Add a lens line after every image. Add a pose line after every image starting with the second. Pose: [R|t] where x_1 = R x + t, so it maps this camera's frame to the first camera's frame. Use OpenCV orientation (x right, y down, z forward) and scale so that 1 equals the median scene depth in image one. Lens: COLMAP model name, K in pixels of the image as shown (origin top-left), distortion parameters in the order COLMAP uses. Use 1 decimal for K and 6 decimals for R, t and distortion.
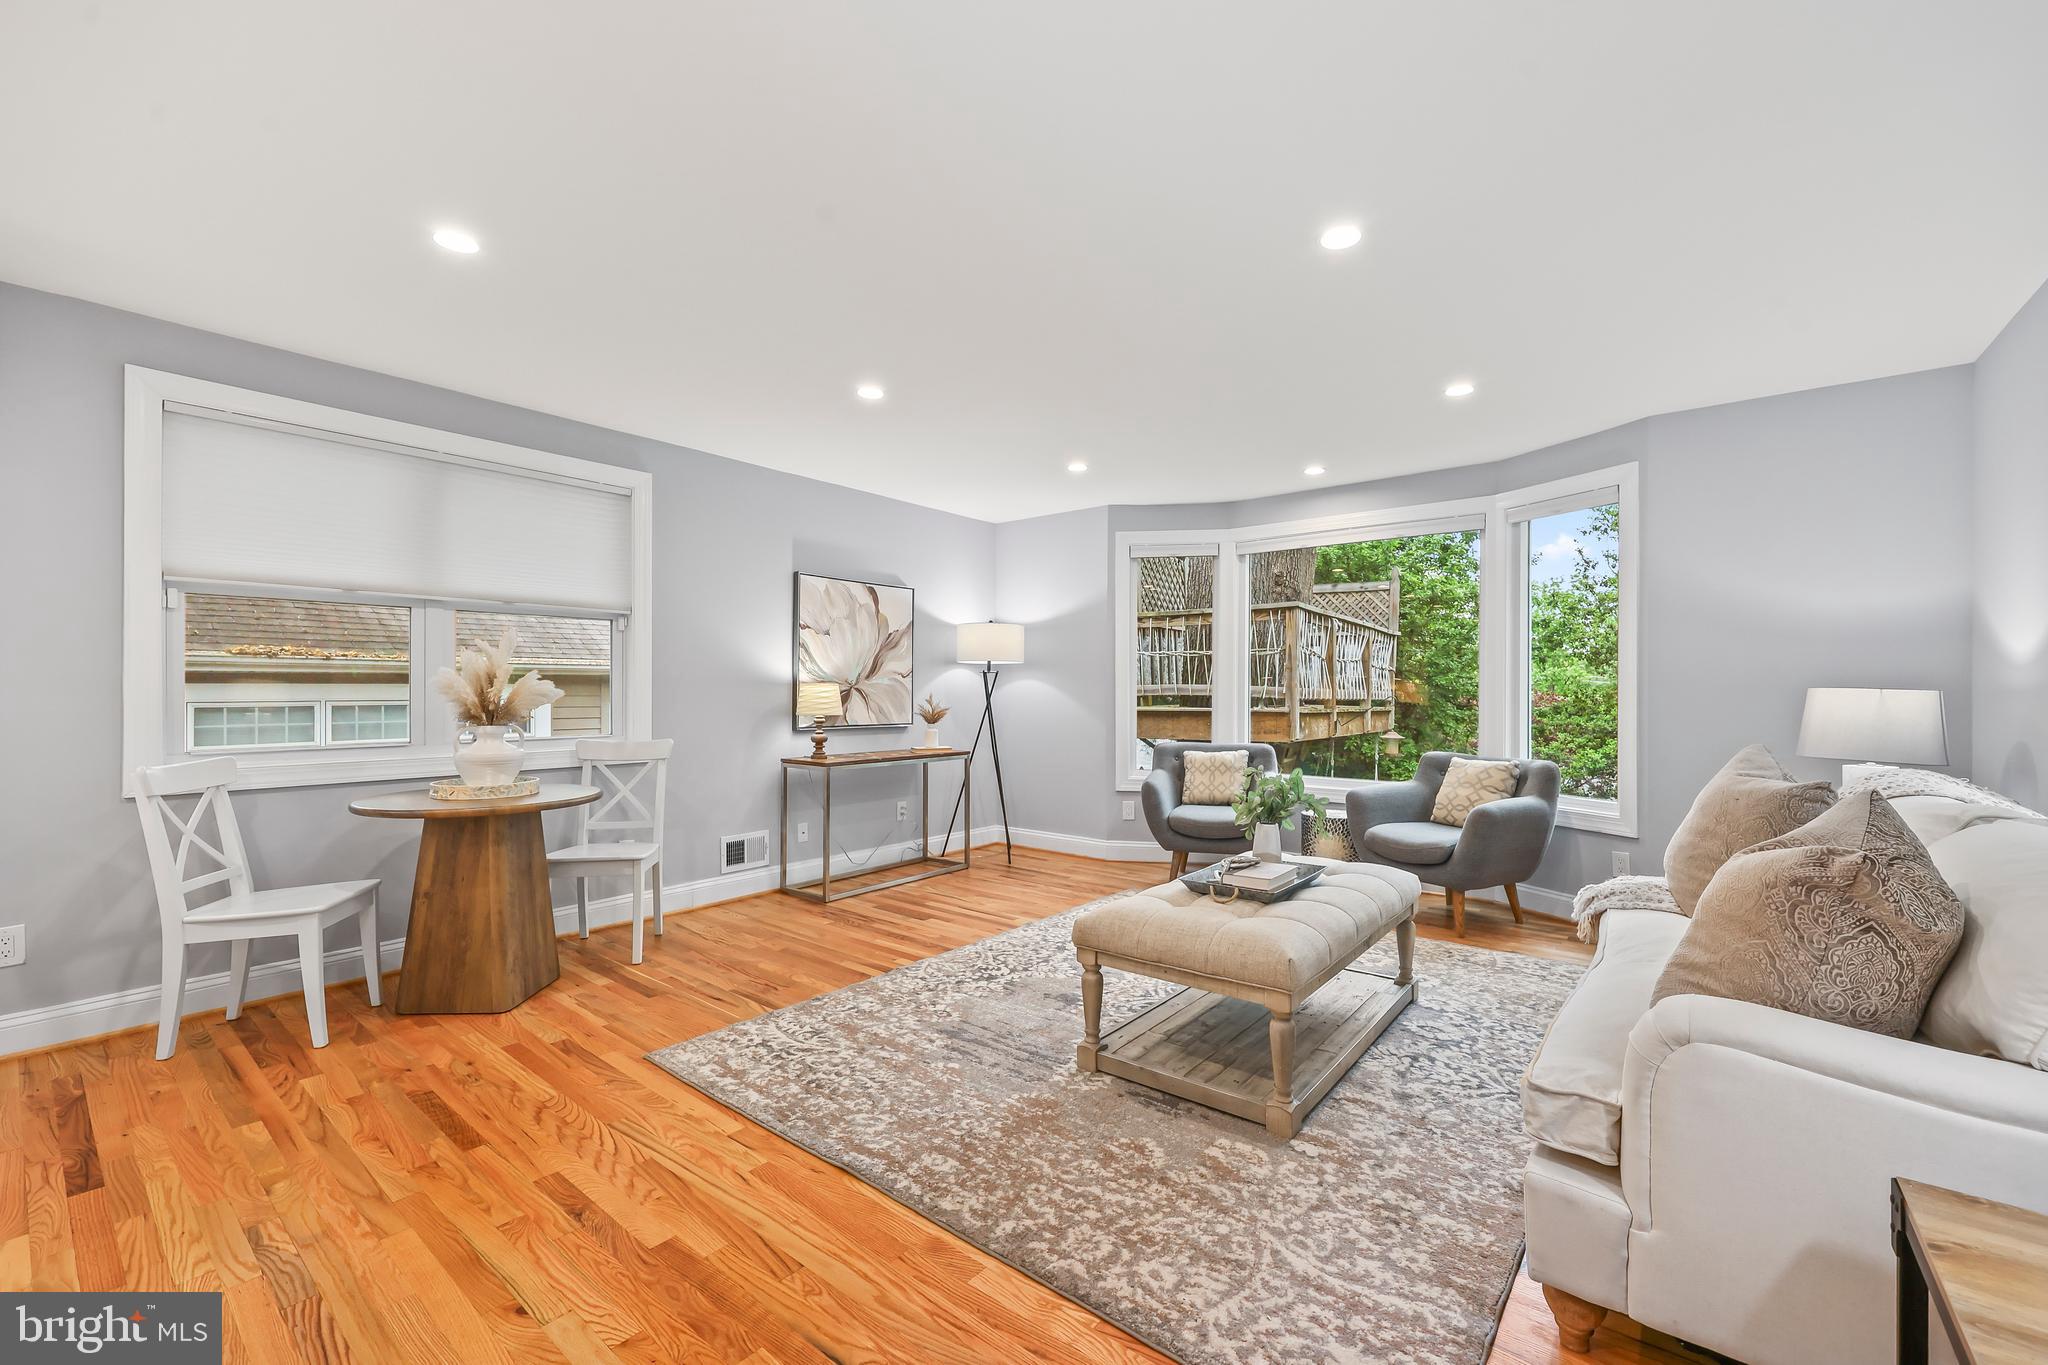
lens RADIAL K [[830.3, 0, 1051.7], [0, 830.3, 685.4], [0, 0, 1]] dist [0.000544, 0.000093]
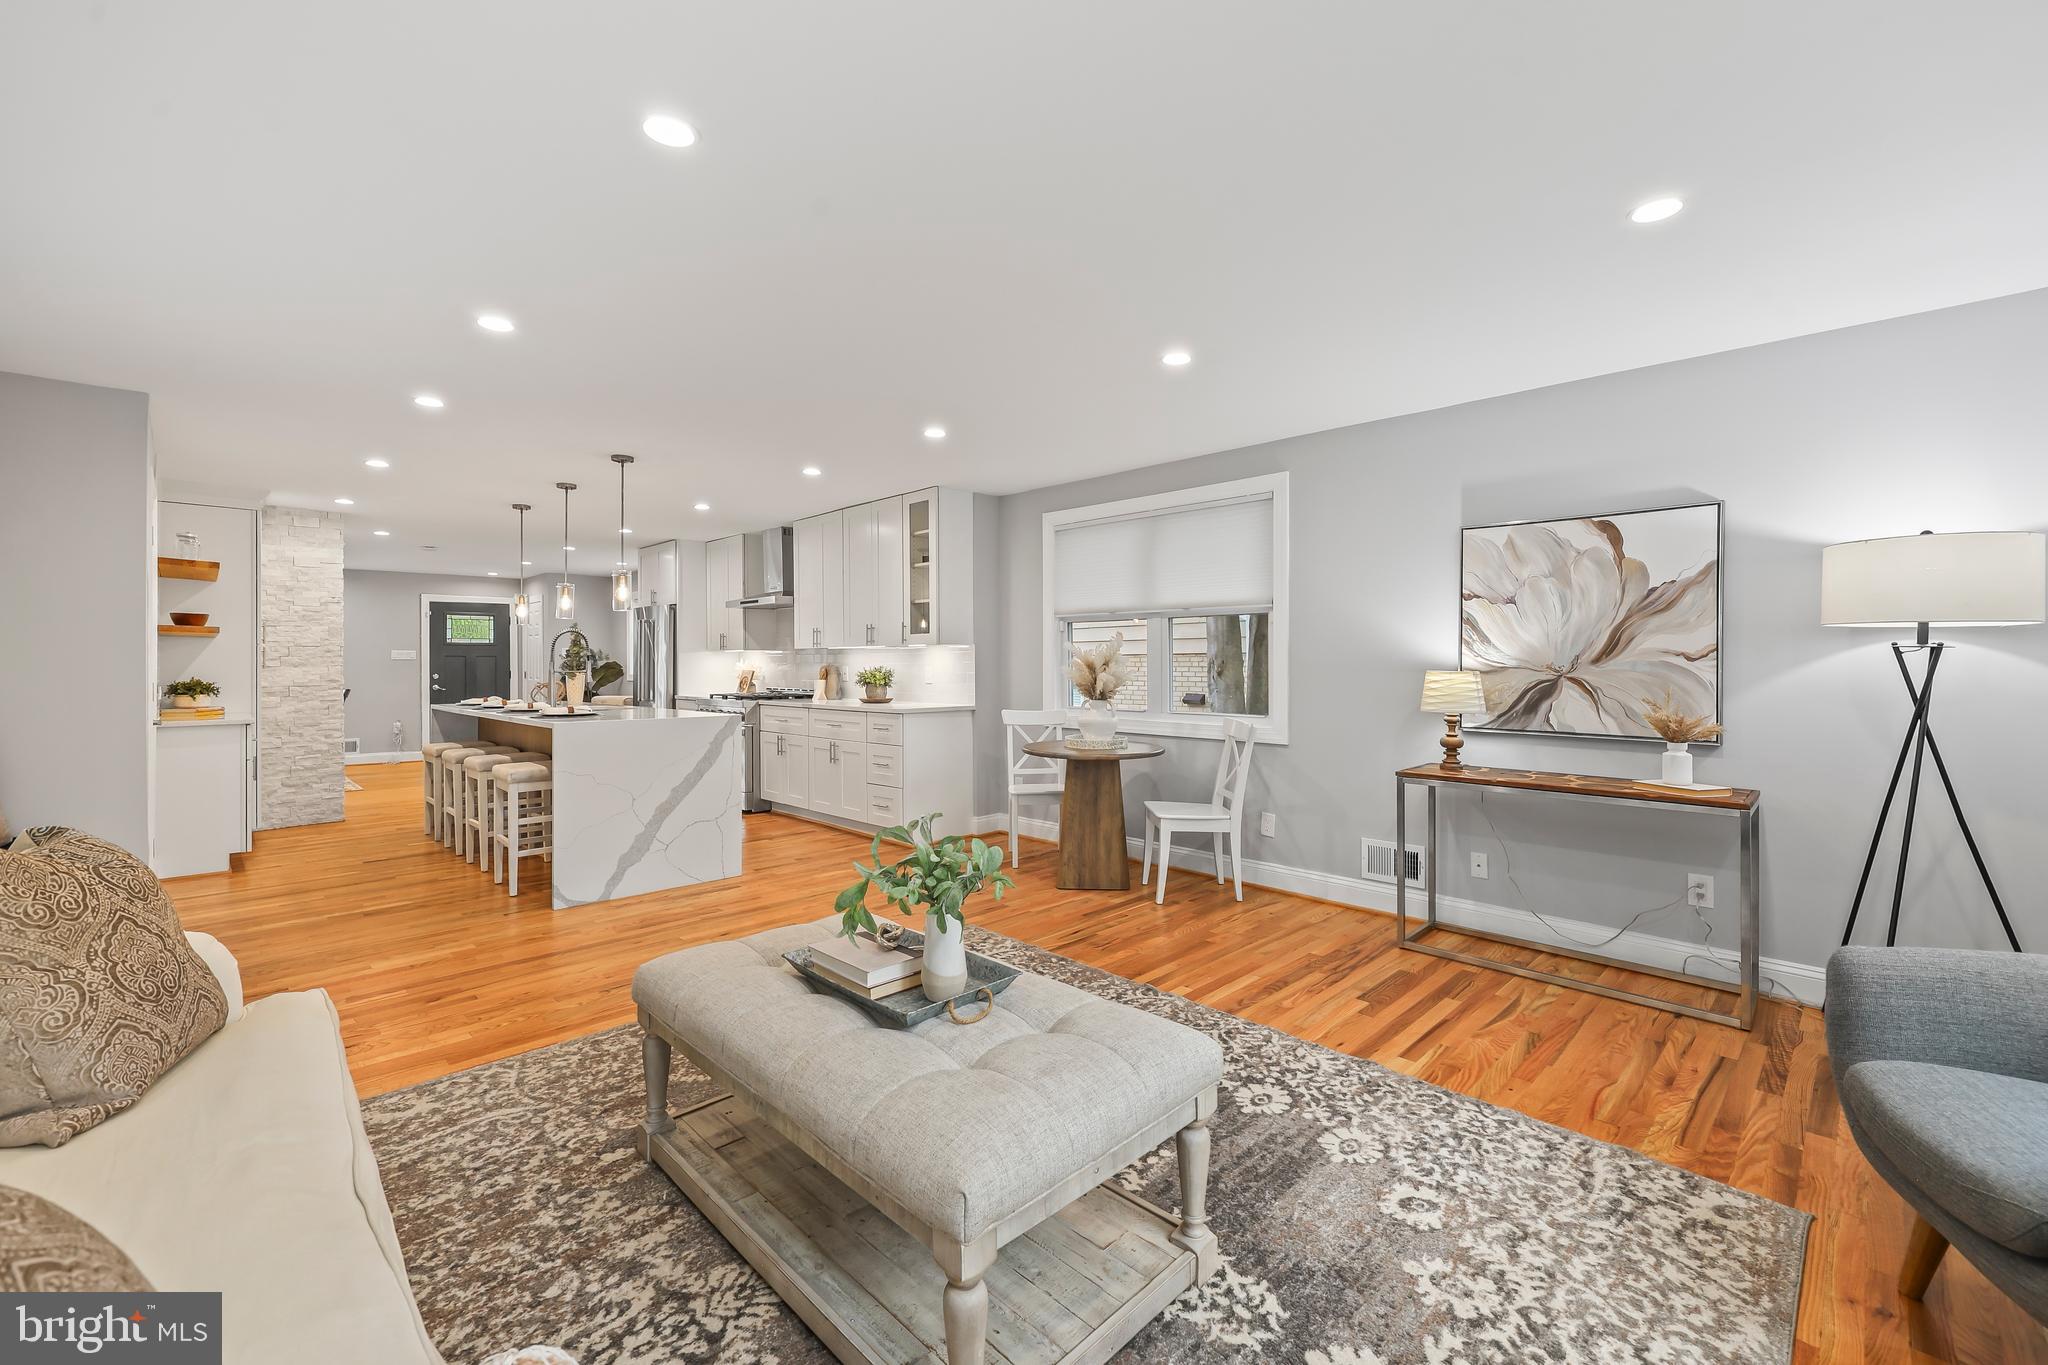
lens RADIAL K [[846.2, 0, 1027.1], [0, 846.2, 663.2], [0, 0, 1]] dist [-0.003899, -0.000530]
pose [[-0.135130, -0.000495, -0.990828, 0.781256], [0.004374, 0.999990, -0.001096, -0.014801], [0.990818, -0.004482, -0.135126, 1.026408]]
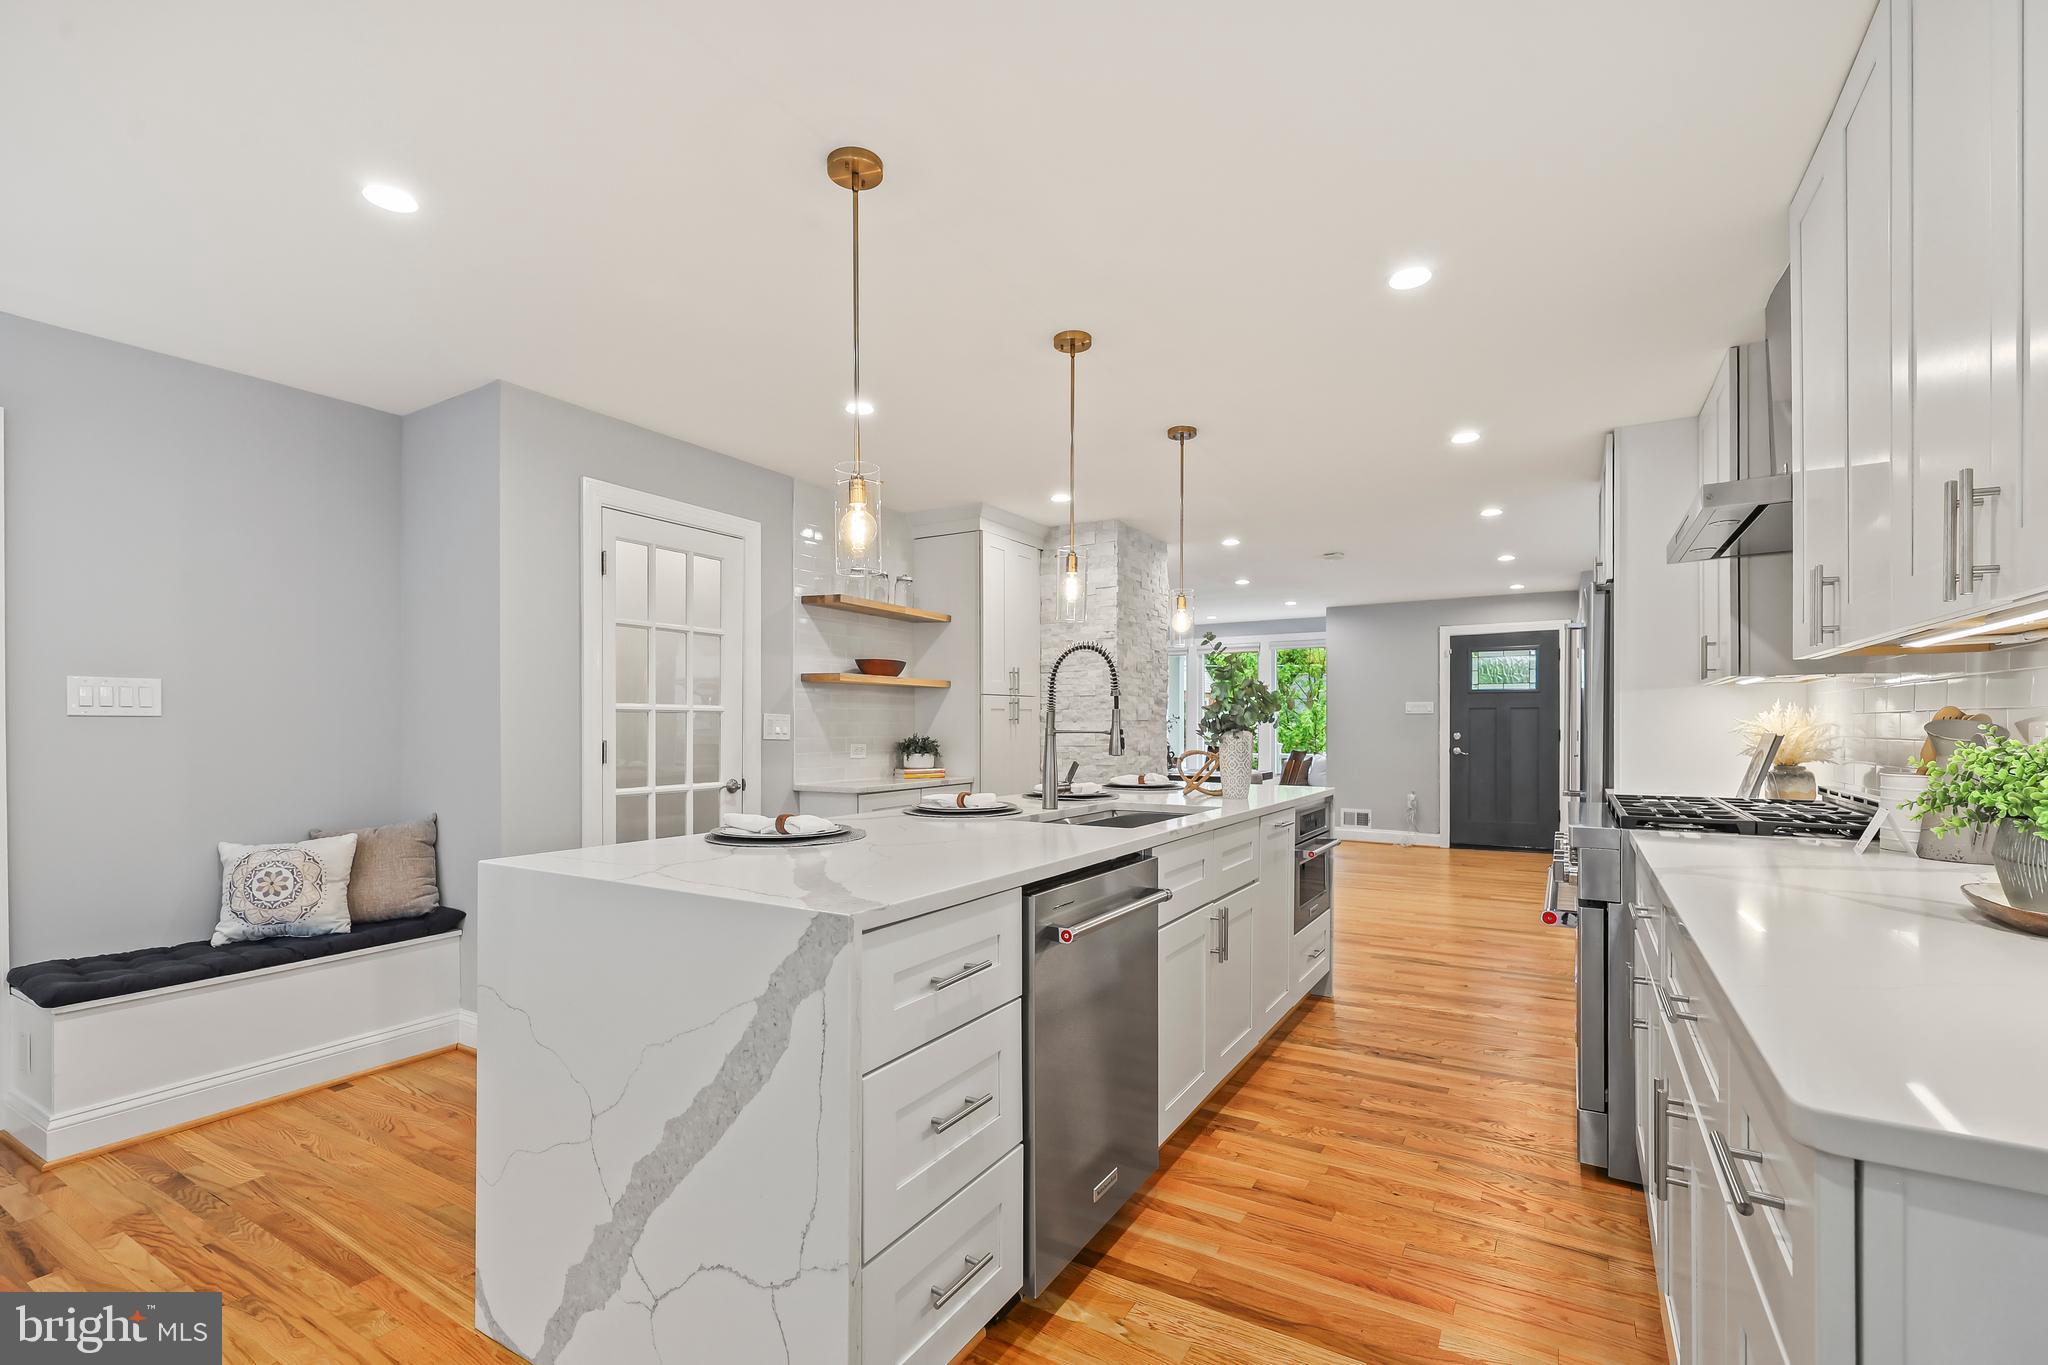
lens RADIAL K [[886.3, 0, 1043.2], [0, 886.3, 721.5], [0, 0, 1]] dist [0.021605, 0.000052]
pose [[-0.993033, 0.000899, -0.117837, -0.635103], [0.001366, 0.999992, -0.003879, -0.011019], [0.117832, -0.004013, -0.993025, 0.723593]]
